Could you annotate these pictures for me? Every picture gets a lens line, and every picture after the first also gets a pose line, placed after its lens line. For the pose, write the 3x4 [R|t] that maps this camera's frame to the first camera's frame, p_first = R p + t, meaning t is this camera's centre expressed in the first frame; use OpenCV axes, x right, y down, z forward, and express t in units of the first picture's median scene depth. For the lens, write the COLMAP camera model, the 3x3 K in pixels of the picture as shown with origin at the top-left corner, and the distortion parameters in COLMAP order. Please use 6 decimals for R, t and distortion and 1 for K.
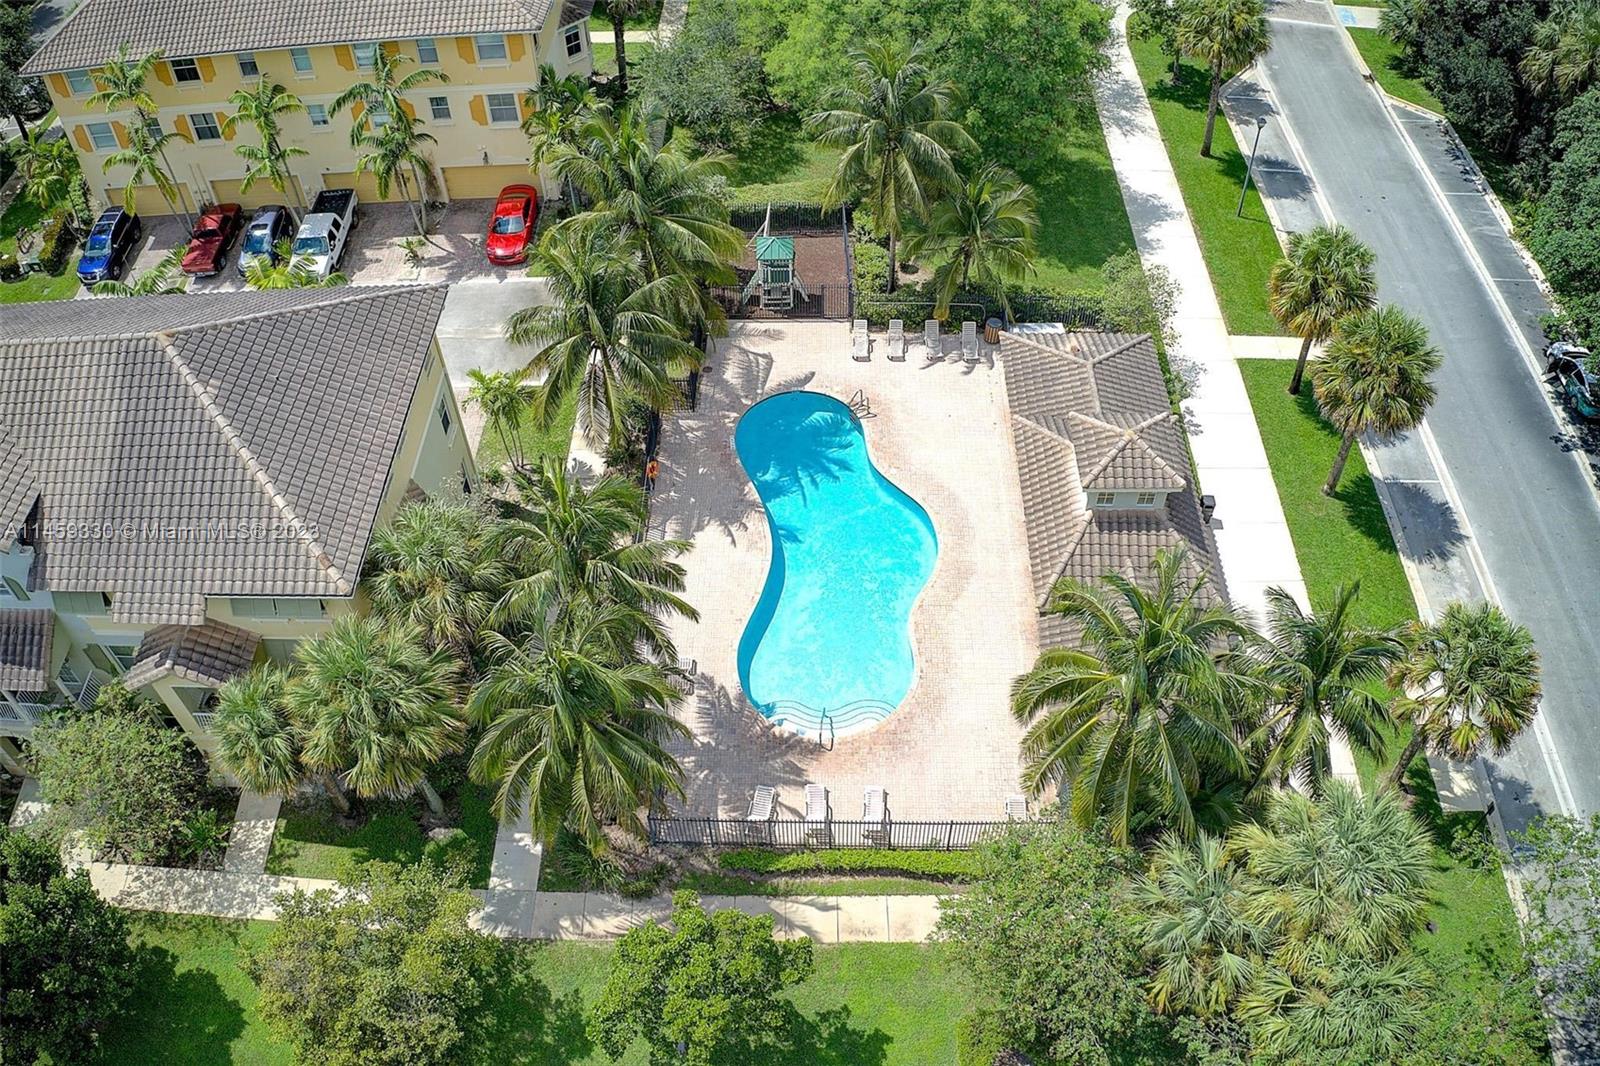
lens RADIAL K [[1263.0, 0, 800.0], [0, 1263.0, 533.0], [0, 0, 1]] dist [-0.193462, 0.028008]
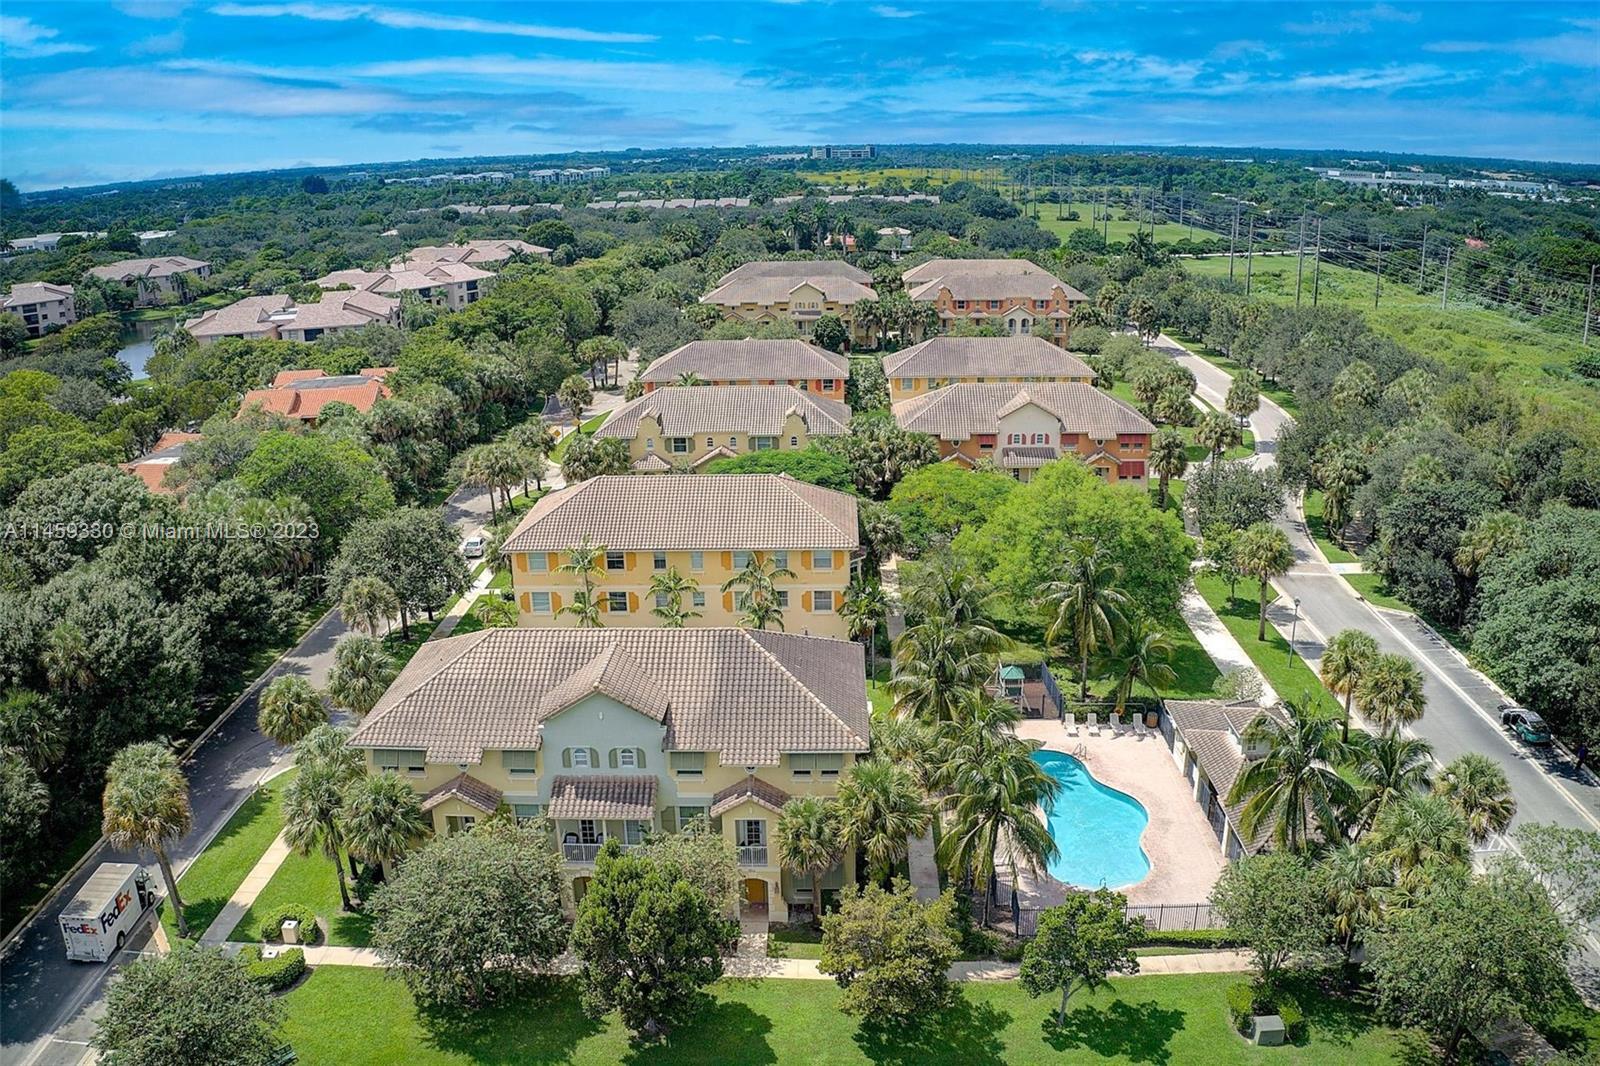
lens RADIAL K [[1263.0, 0, 800.0], [0, 1263.0, 533.0], [0, 0, 1]] dist [-0.193462, 0.028008]
pose [[0.999946, 0.007930, -0.006653, -0.273538], [-0.010246, 0.849844, -0.526934, 0.452574], [0.001475, 0.526974, 0.849880, -0.444158]]
